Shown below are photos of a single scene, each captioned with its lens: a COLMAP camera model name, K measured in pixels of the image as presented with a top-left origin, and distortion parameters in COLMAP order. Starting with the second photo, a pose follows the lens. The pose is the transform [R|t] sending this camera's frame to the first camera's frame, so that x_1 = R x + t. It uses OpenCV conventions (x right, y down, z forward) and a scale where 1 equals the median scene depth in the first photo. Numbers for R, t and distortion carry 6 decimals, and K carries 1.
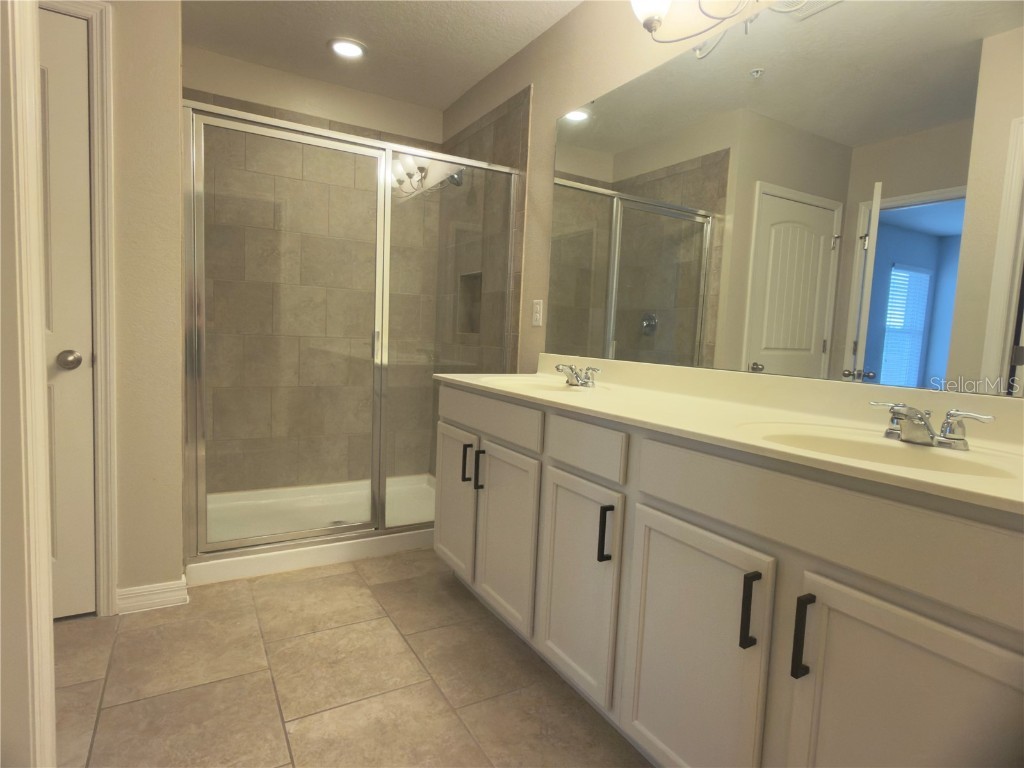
lens RADIAL K [[560.3, 0, 512.5], [0, 560.3, 380.8], [0, 0, 1]] dist [-0.004098, 0.002554]
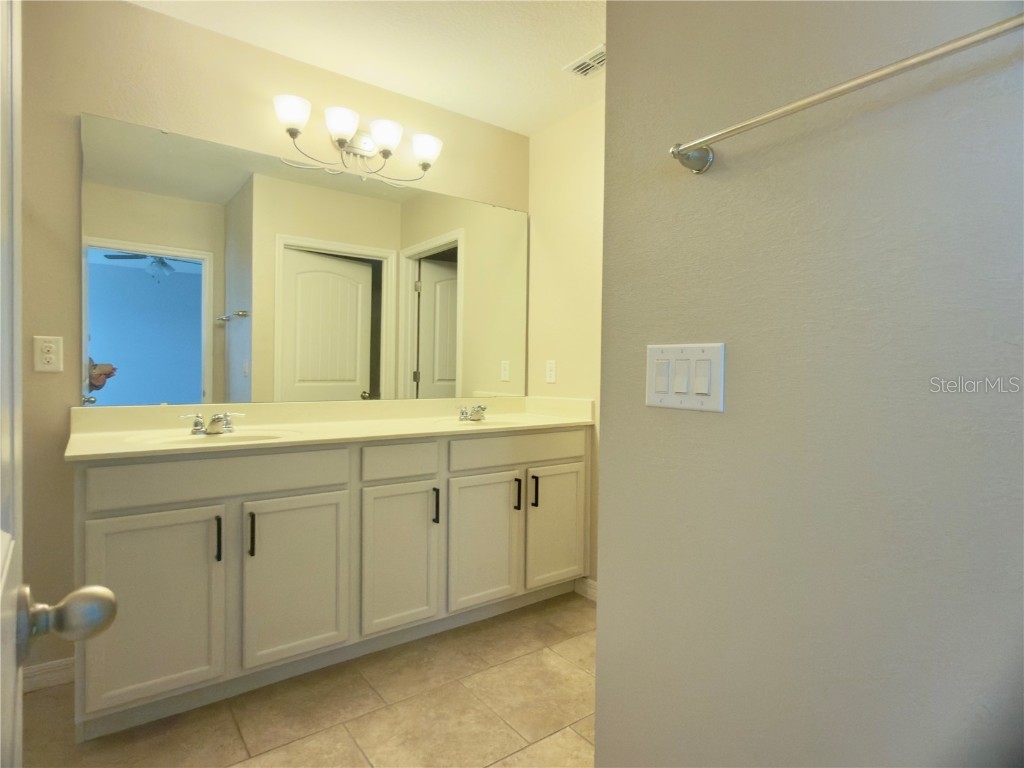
lens RADIAL K [[560.3, 0, 512.4], [0, 560.3, 382.7], [0, 0, 1]] dist [-0.004098, 0.002554]
pose [[-0.111393, -0.075897, 0.990874, -1.246730], [0.067348, 0.994210, 0.083724, -0.173804], [-0.991492, 0.076060, -0.105636, 0.803438]]
